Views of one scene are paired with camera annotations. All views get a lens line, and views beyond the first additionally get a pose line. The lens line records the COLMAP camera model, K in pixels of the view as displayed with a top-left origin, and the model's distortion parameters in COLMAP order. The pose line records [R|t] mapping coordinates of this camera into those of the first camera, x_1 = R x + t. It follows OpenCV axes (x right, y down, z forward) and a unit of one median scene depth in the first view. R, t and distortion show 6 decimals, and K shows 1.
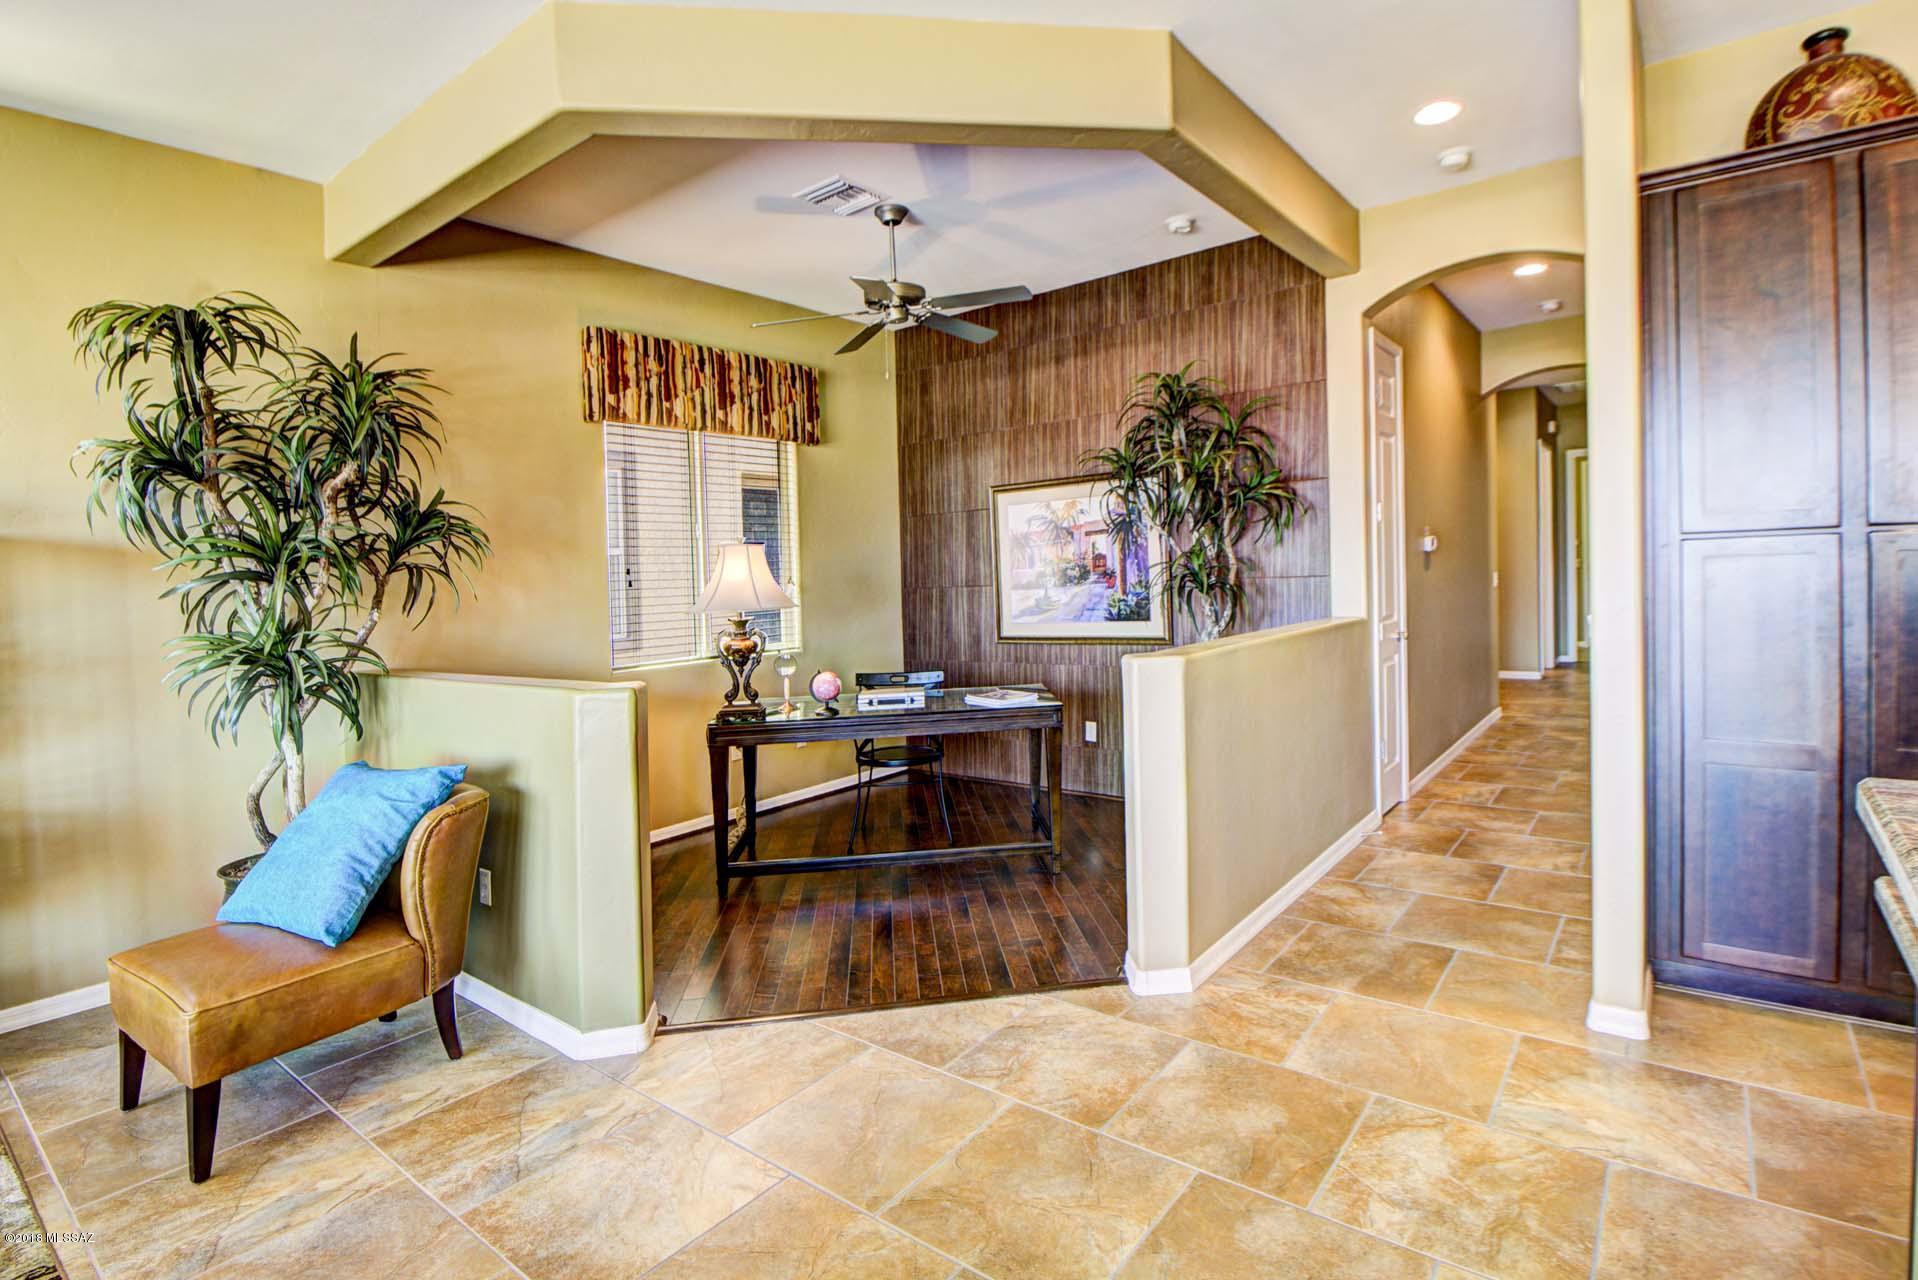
lens RADIAL K [[924.8, 0, 989.2], [0, 924.8, 601.6], [0, 0, 1]] dist [-0.002991, -0.011613]
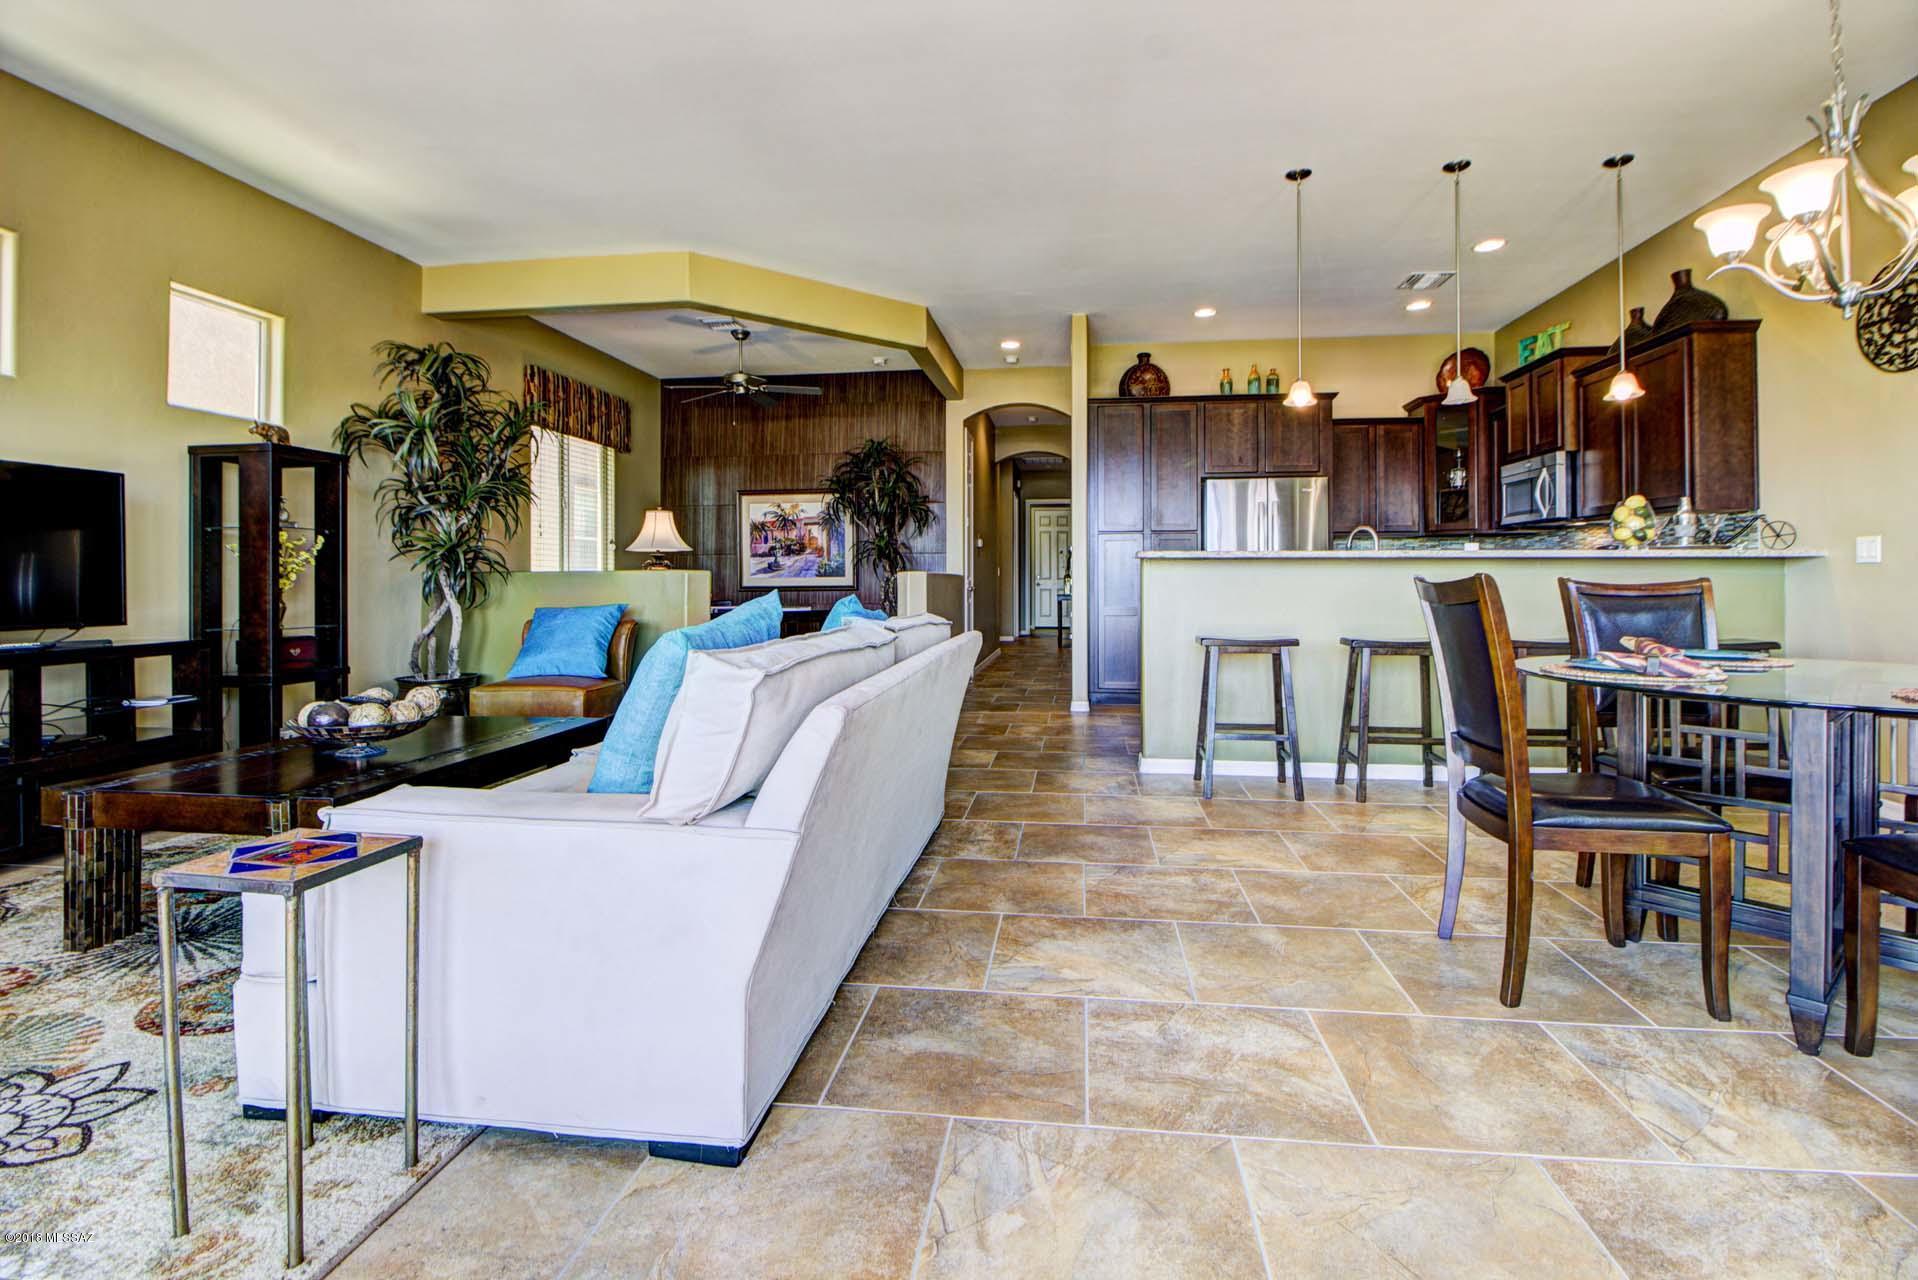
lens RADIAL K [[873.7, 0, 971.2], [0, 873.7, 566.2], [0, 0, 1]] dist [-0.003183, -0.011352]
pose [[0.862965, 0.043669, 0.503373, -0.465174], [-0.014551, 0.997993, -0.061633, 0.103968], [-0.505055, 0.045862, 0.861868, -0.552960]]
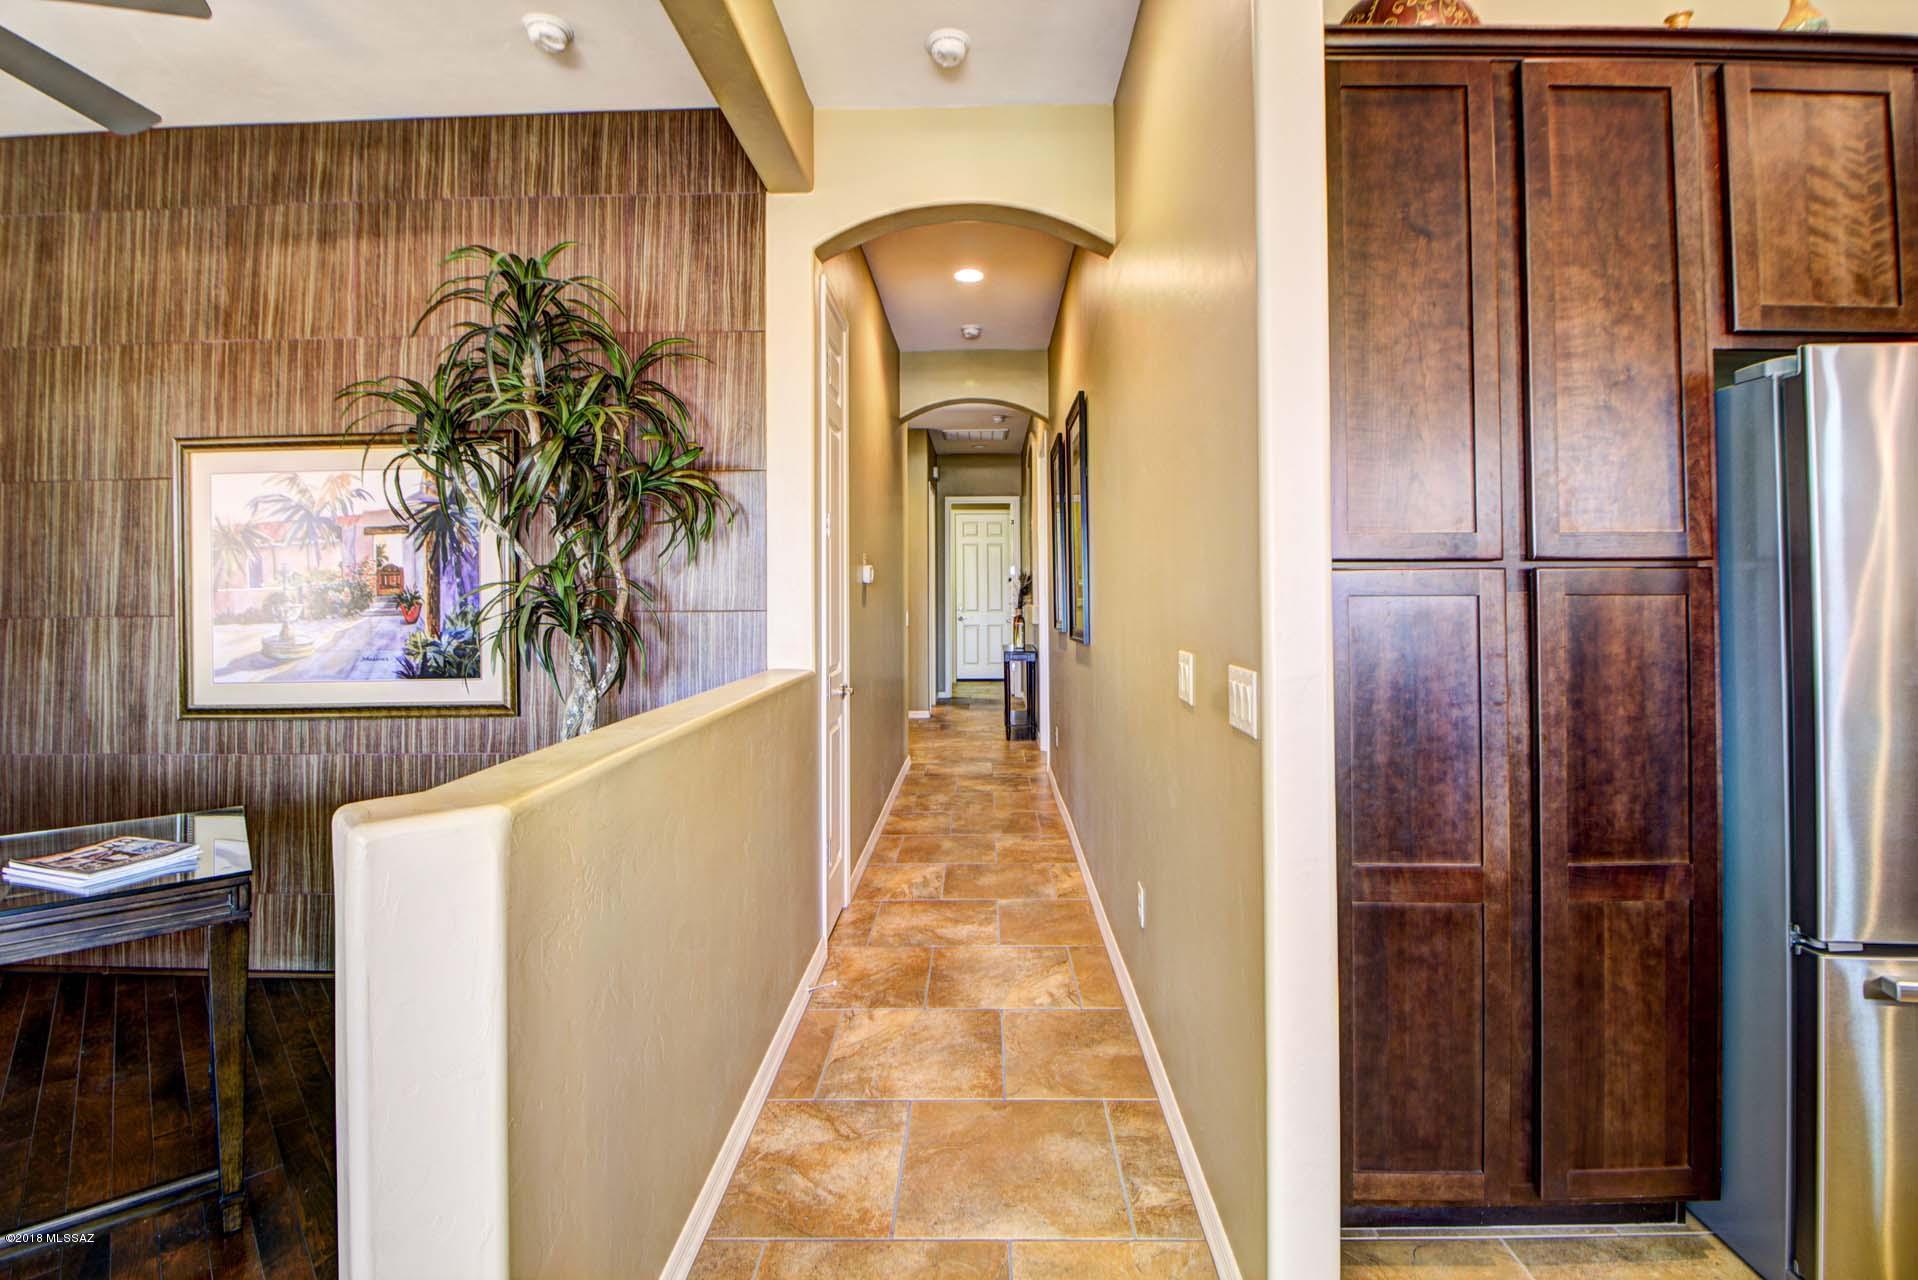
lens RADIAL K [[910.7, 0, 963.9], [0, 910.7, 595.8], [0, 0, 1]] dist [0.000595, -0.013954]
pose [[0.808903, 0.029440, 0.587205, 0.080866], [-0.004953, 0.999051, -0.043265, -0.009476], [-0.587921, 0.032089, 0.808281, 0.333636]]
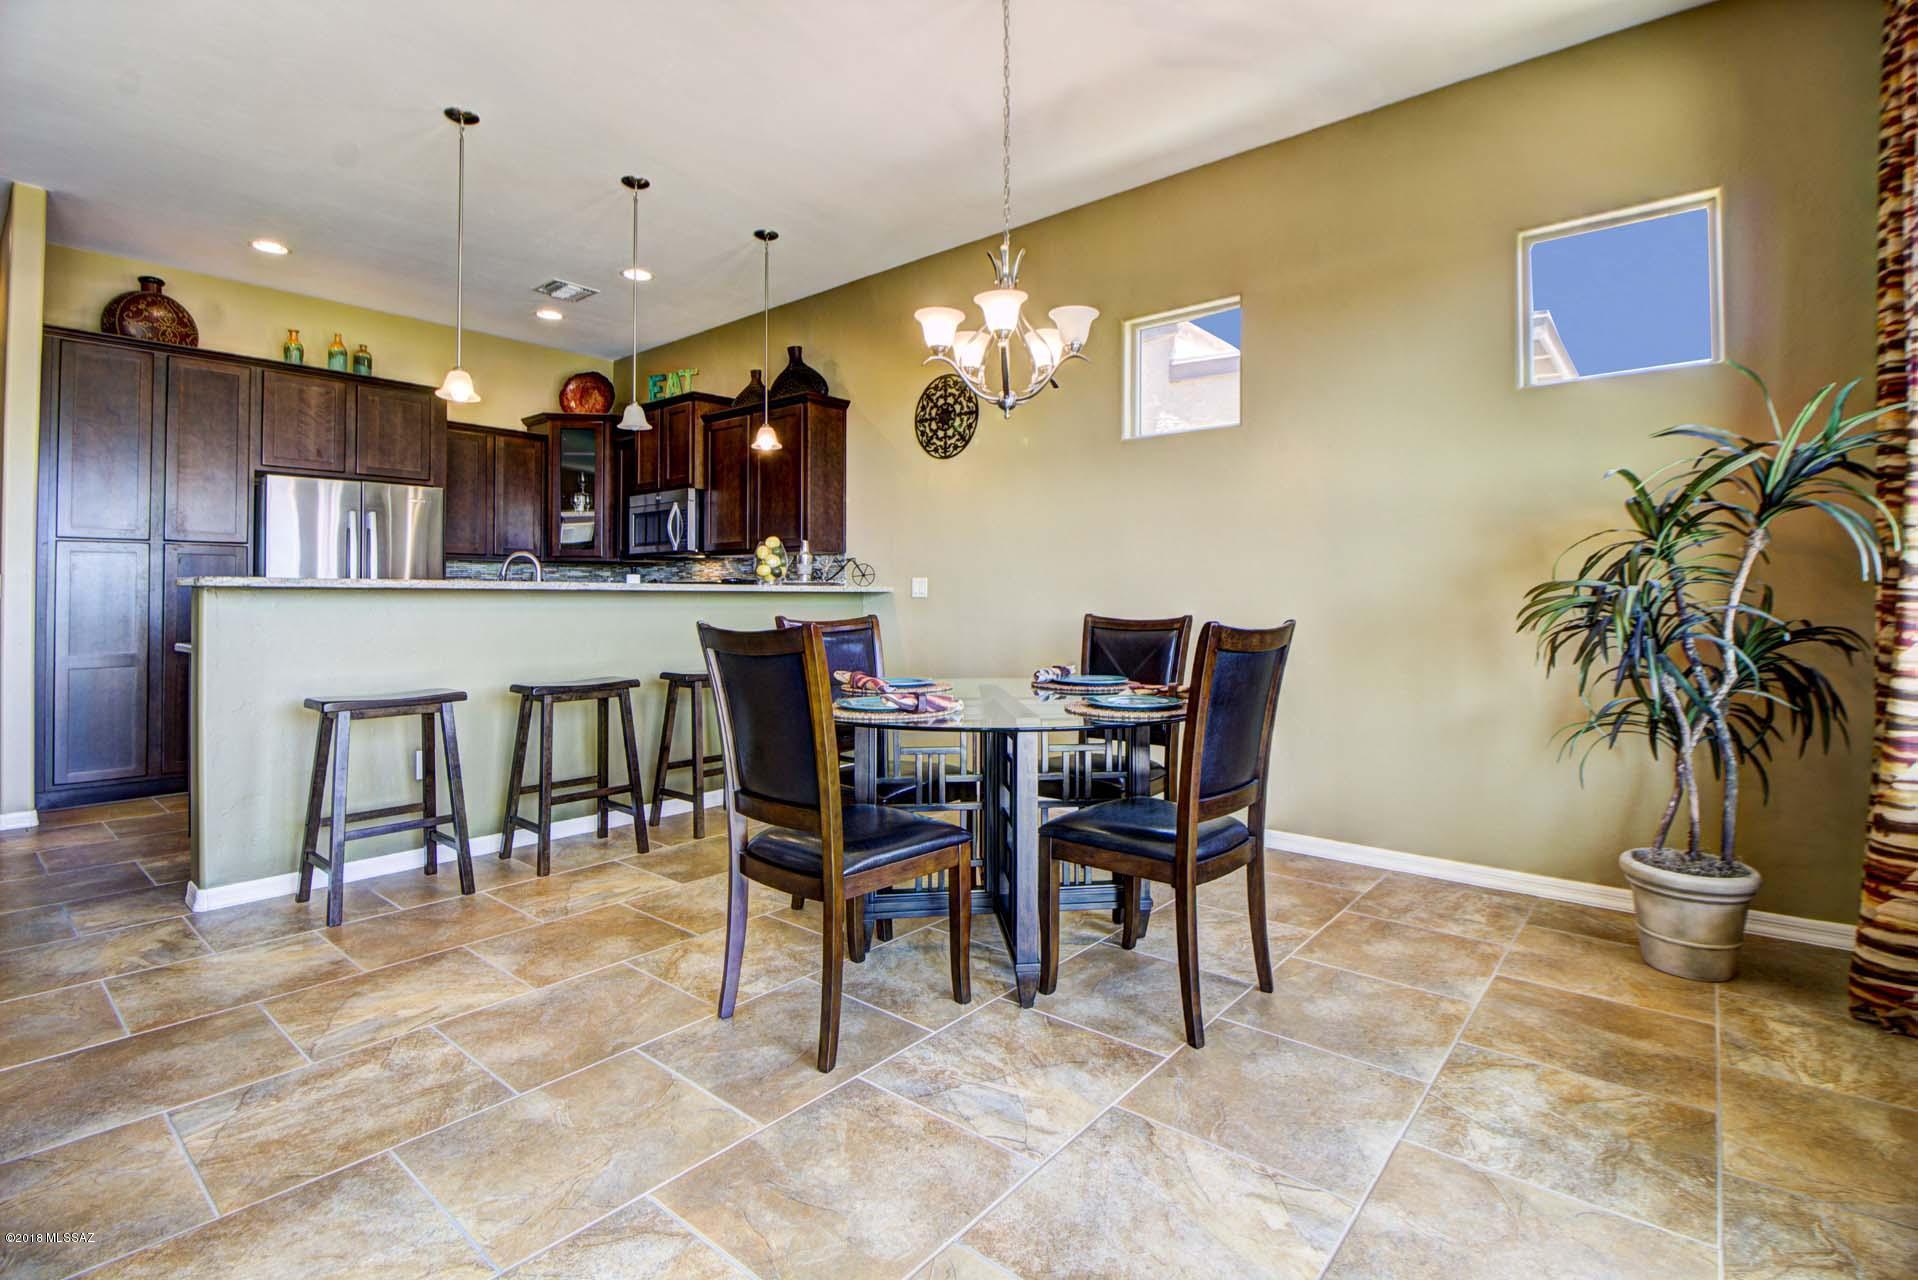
lens RADIAL K [[882.8, 0, 995.0], [0, 882.8, 582.8], [0, 0, 1]] dist [-0.001204, -0.009585]
pose [[0.022805, 0.053988, 0.998281, -0.442774], [0.033770, 0.997929, -0.054741, 0.086266], [-0.999169, 0.034961, 0.020934, -0.419286]]
